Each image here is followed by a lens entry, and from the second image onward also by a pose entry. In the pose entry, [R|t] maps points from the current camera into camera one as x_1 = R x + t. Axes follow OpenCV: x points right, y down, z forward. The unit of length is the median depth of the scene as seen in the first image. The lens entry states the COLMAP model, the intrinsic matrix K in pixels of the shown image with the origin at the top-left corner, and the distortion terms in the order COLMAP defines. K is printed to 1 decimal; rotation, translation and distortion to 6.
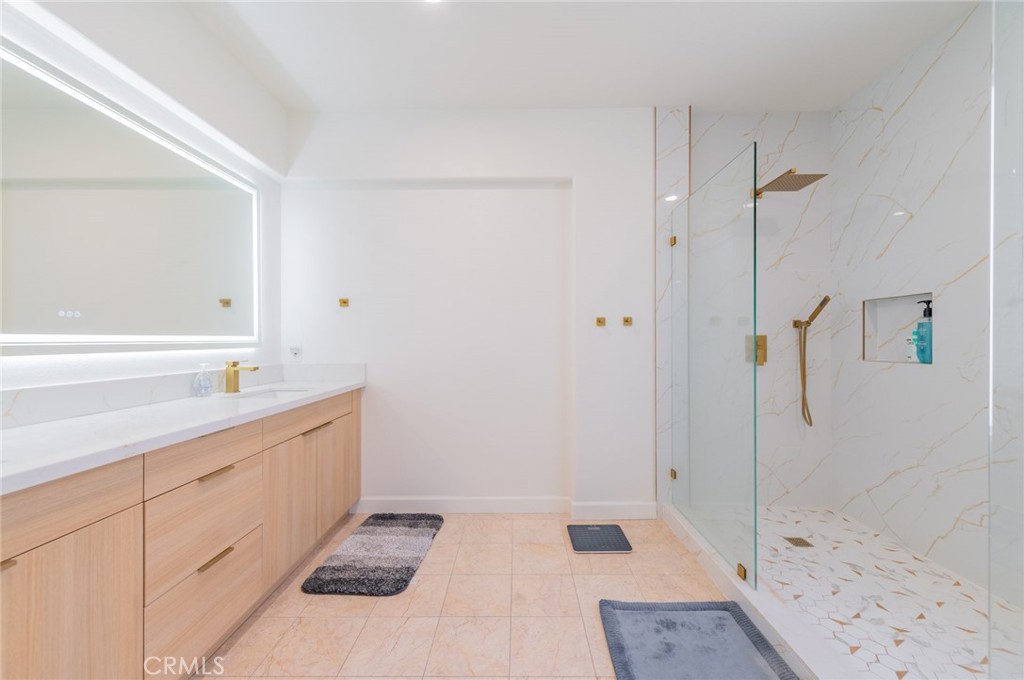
lens RADIAL K [[393.6, 0, 509.1], [0, 393.6, 341.0], [0, 0, 1]] dist [0.012105, -0.004425]
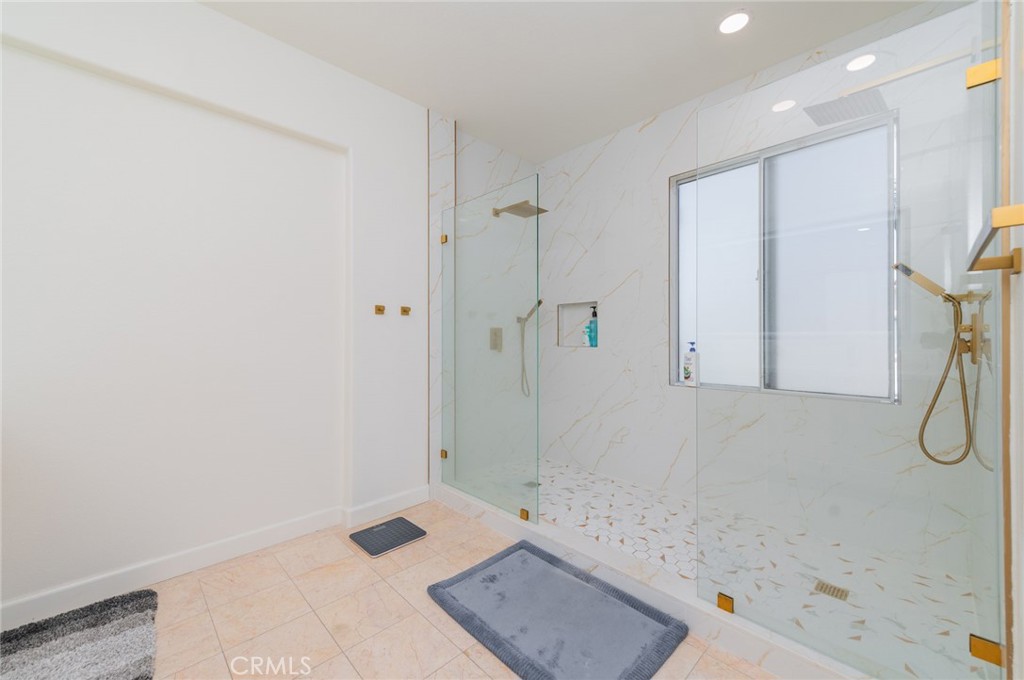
lens RADIAL K [[397.0, 0, 513.9], [0, 397.0, 336.6], [0, 0, 1]] dist [0.001313, -0.000283]
pose [[0.710023, 0.004675, 0.704163, -0.250948], [-0.001309, 0.999985, -0.005319, 0.023769], [-0.704177, 0.002855, 0.710018, 0.108023]]
